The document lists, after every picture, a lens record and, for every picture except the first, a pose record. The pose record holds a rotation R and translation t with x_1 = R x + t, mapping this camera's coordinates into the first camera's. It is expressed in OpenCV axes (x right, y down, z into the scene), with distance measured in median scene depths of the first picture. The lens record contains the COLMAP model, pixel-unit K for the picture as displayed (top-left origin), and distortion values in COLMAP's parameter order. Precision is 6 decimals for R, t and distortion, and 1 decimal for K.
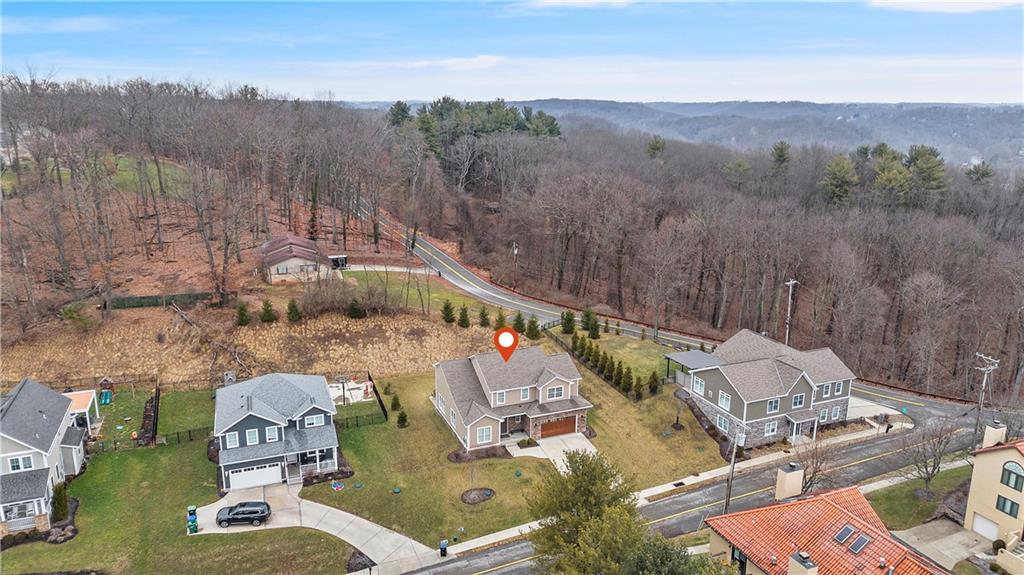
lens RADIAL K [[702.5, 0, 513.4], [0, 702.5, 283.6], [0, 0, 1]] dist [0.030712, -0.019942]
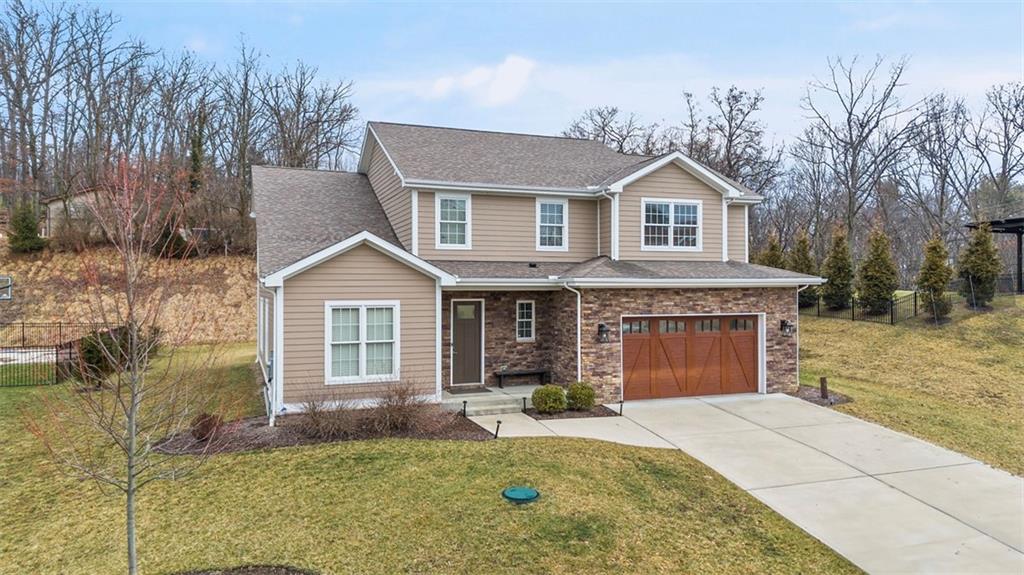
lens RADIAL K [[702.5, 0, 514.0], [0, 702.5, 286.7], [0, 0, 1]] dist [0.030712, -0.019942]
pose [[0.999826, -0.000701, -0.018653, 0.007489], [-0.003982, 0.968276, -0.249853, 0.242748], [0.018237, 0.249884, 0.968104, 0.766563]]
